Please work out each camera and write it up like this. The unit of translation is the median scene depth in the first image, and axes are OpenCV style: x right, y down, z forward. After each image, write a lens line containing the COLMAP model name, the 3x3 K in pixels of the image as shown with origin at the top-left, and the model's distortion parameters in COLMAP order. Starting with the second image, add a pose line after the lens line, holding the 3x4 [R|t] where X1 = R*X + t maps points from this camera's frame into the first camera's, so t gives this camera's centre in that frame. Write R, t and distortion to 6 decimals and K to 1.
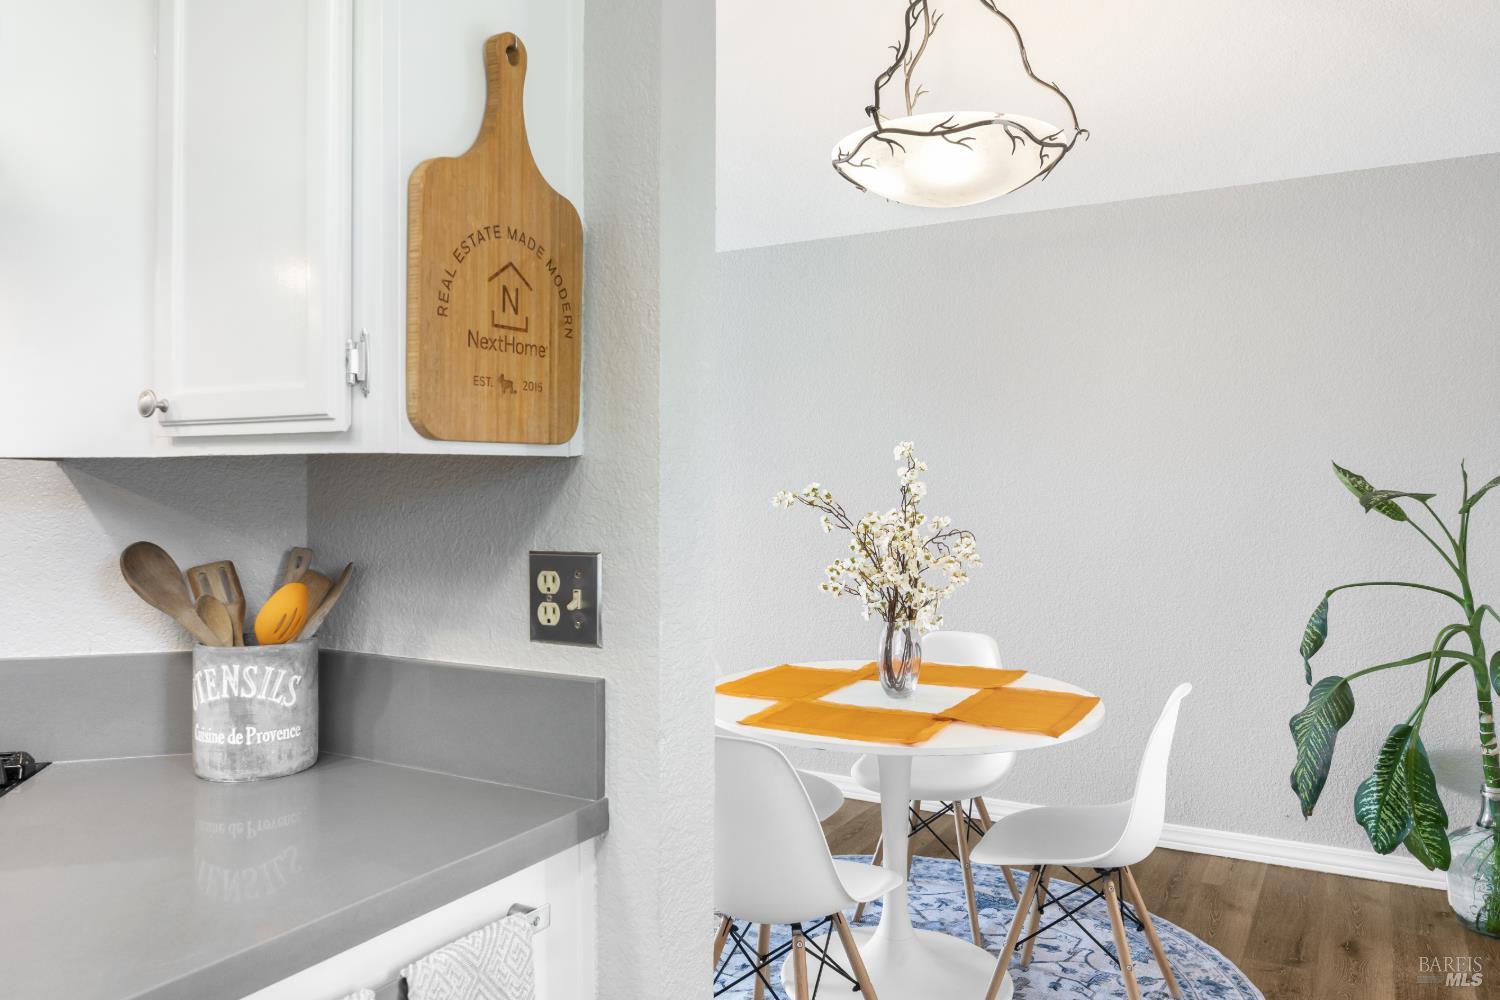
lens RADIAL K [[1084.8, 0, 738.8], [0, 1084.8, 460.5], [0, 0, 1]] dist [-0.012017, -0.000456]
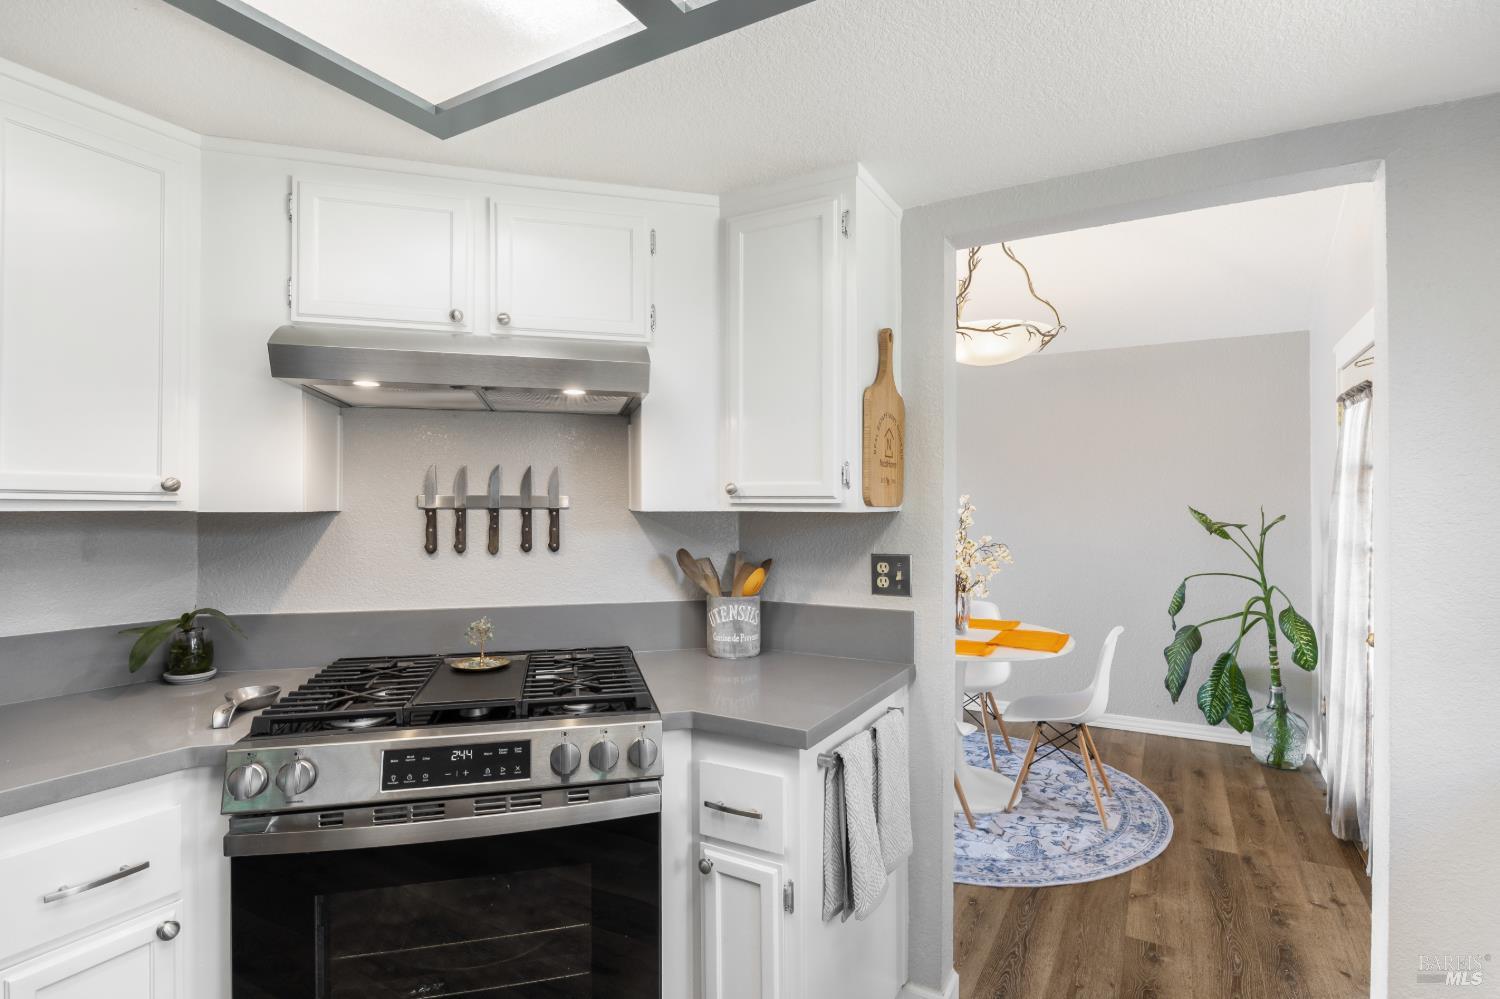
lens RADIAL K [[730.2, 0, 757.7], [0, 730.2, 498.1], [0, 0, 1]] dist [-0.012764, -0.000128]
pose [[0.999875, 0.006054, 0.014592, -0.195988], [-0.006146, 0.999961, 0.006318, -0.016317], [-0.014553, -0.006406, 0.999874, -0.209012]]
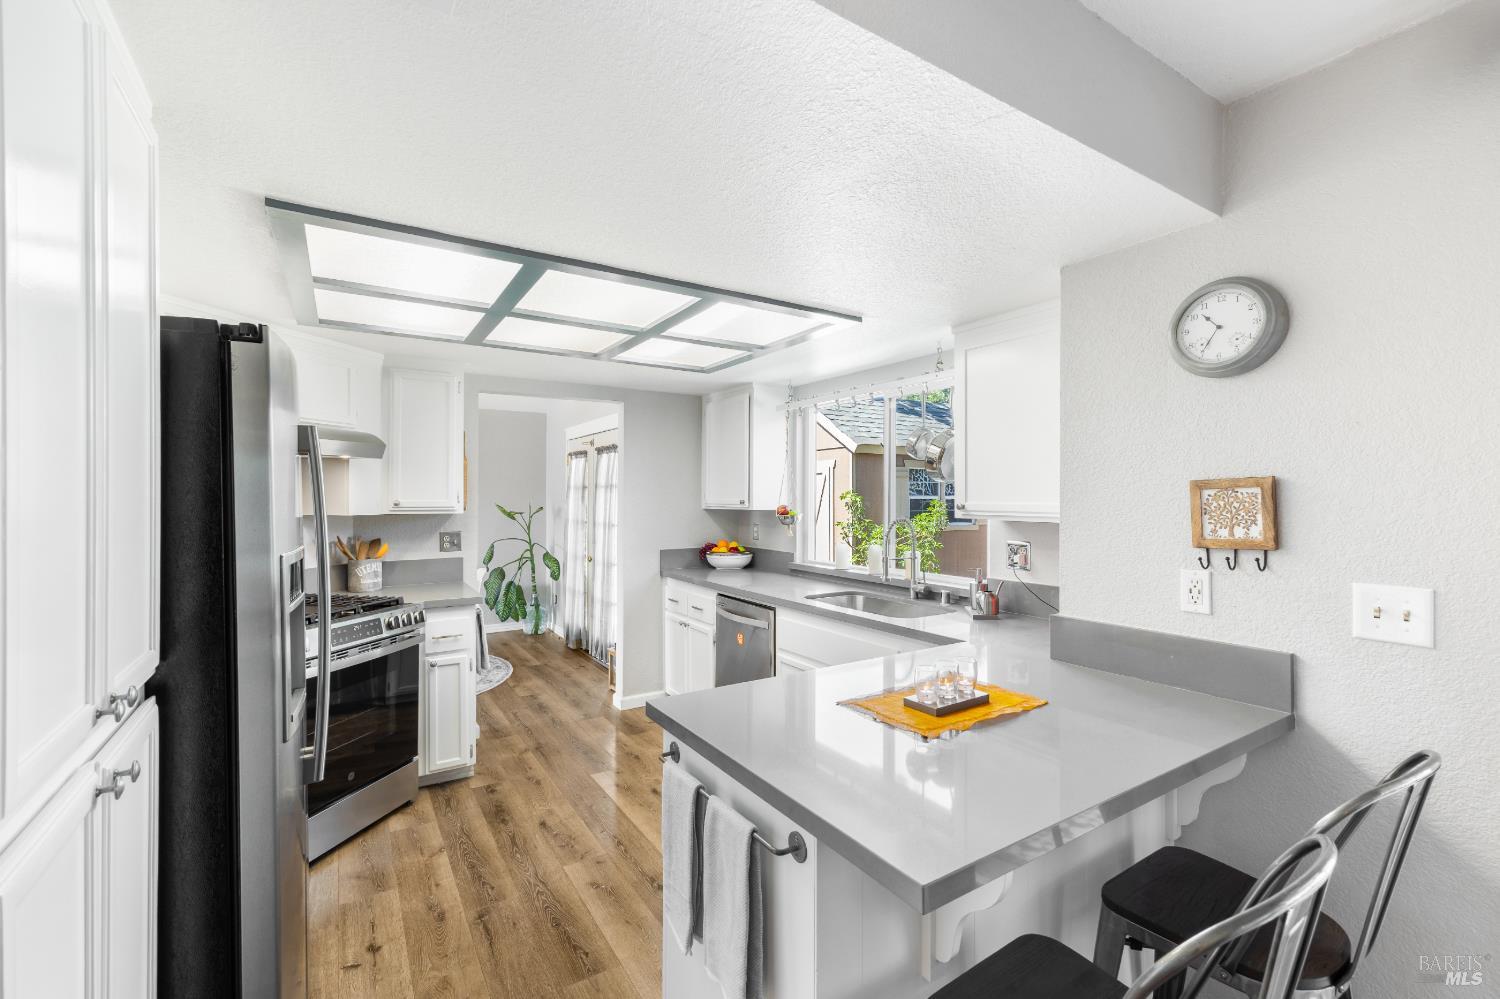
lens RADIAL K [[645.1, 0, 759.4], [0, 645.1, 498.4], [0, 0, 1]] dist [0.011668, 0.000211]
pose [[0.450418, -0.000769, 0.892818, -0.894674], [-0.018202, 0.999784, 0.010044, -0.049634], [-0.892632, -0.020775, 0.450307, -0.636116]]
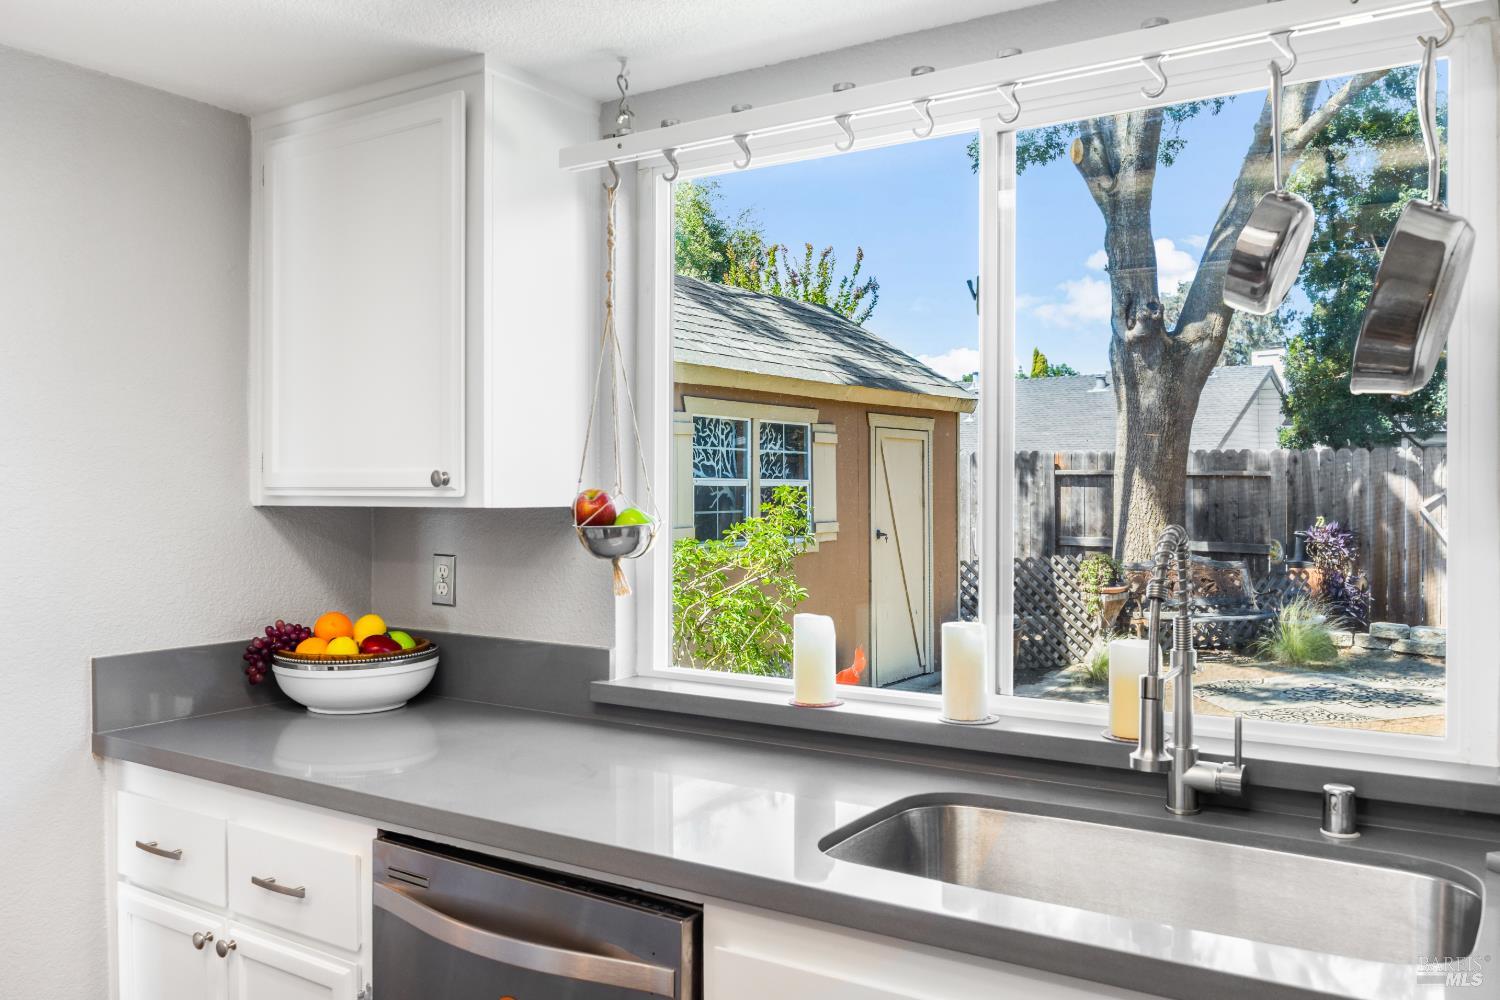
lens RADIAL K [[1194.1, 0, 769.7], [0, 1194.1, 497.2], [0, 0, 1]] dist [-0.007726, -0.001851]
pose [[0.040755, -0.004292, 0.999160, -0.398591], [-0.018913, 0.999808, 0.005066, -0.024923], [-0.998990, -0.019103, 0.040666, -0.219271]]
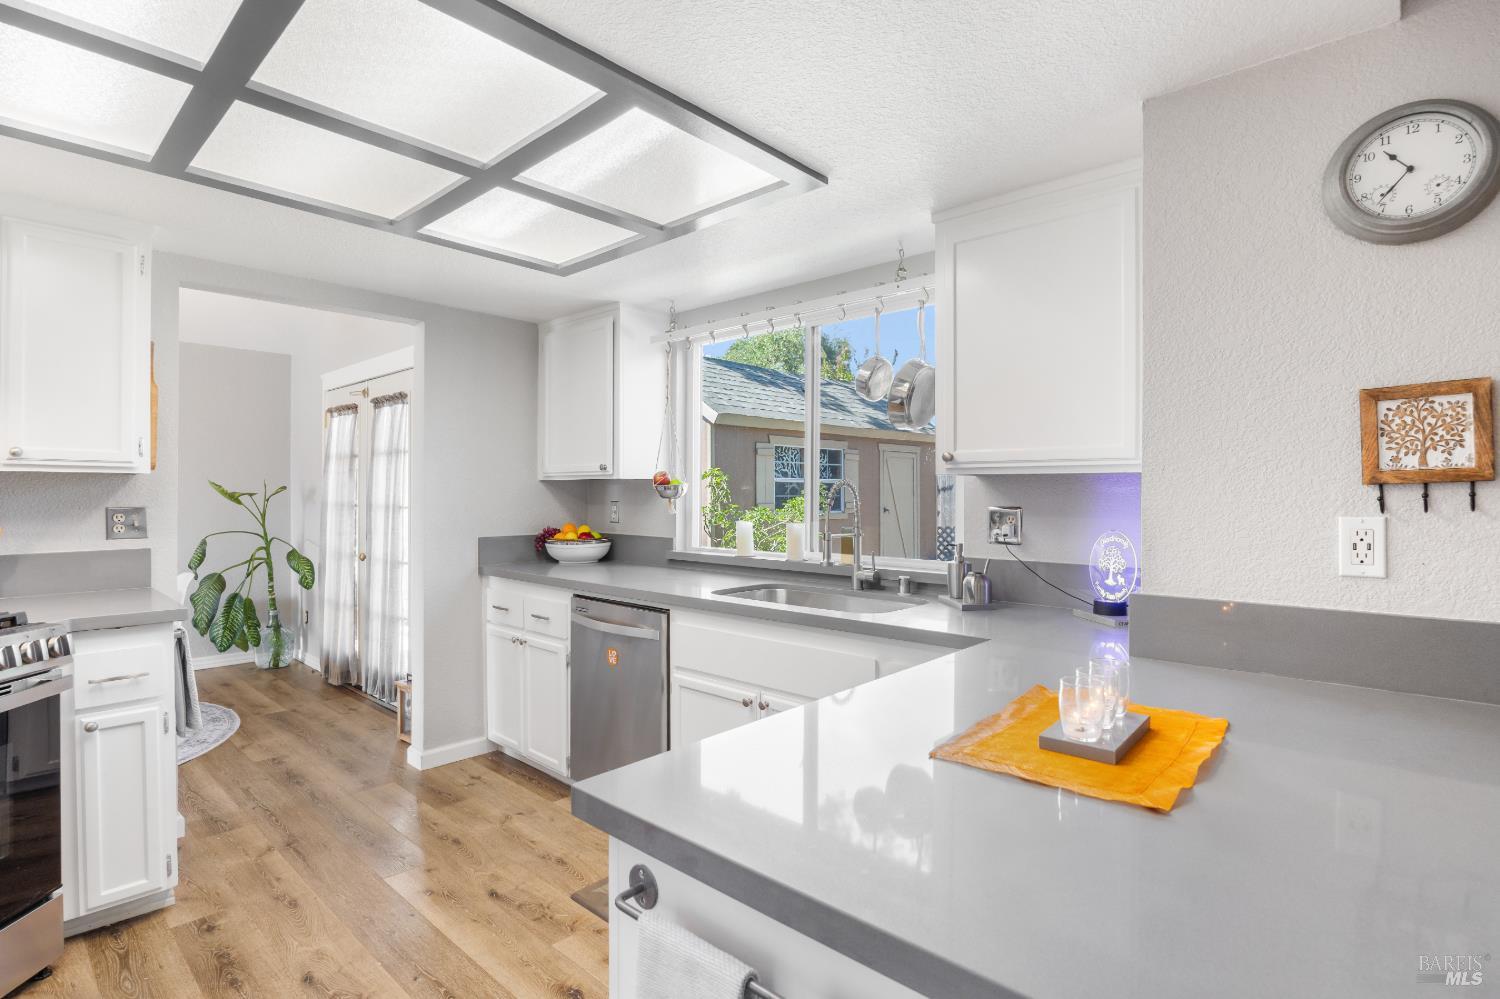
lens RADIAL K [[730.2, 0, 757.7], [0, 730.2, 498.1], [0, 0, 1]] dist [-0.012764, -0.000128]
pose [[0.203763, -0.004239, 0.979011, -0.736515], [-0.021203, 0.999737, 0.008742, 0.003270], [-0.978791, -0.022540, 0.203619, -0.450062]]
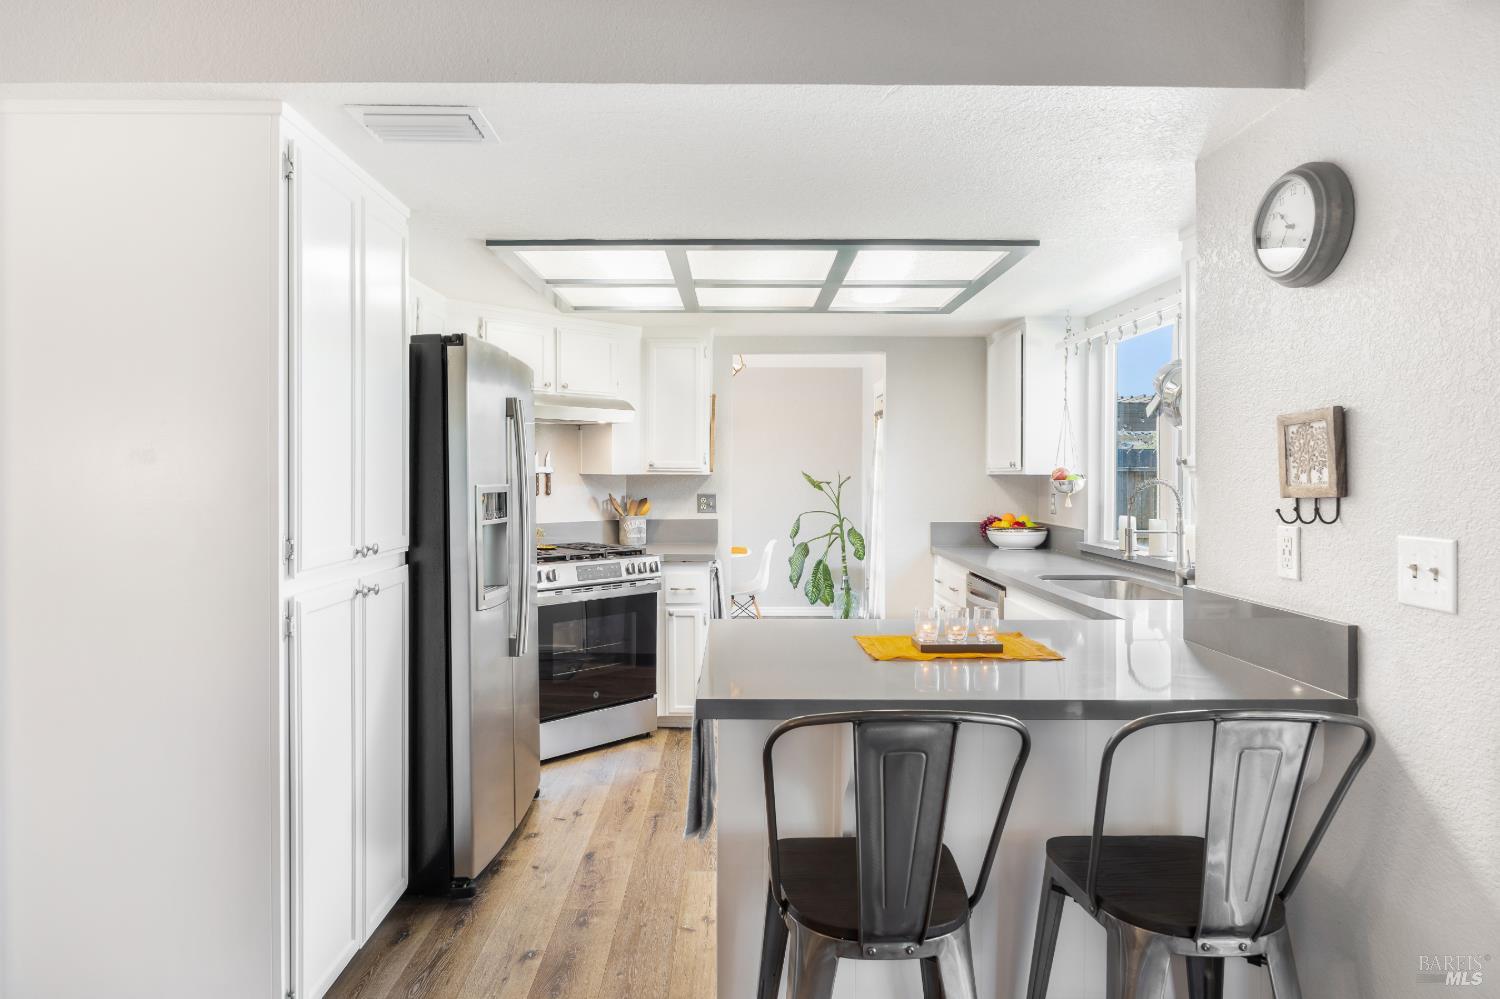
lens RADIAL K [[880.4, 0, 738.0], [0, 880.4, 477.2], [0, 0, 1]] dist [-0.000287, -0.000009]
pose [[0.863517, 0.001280, 0.504318, -0.868384], [-0.013374, 0.999703, 0.020363, -0.030535], [-0.504142, -0.024328, 0.863278, -1.054588]]
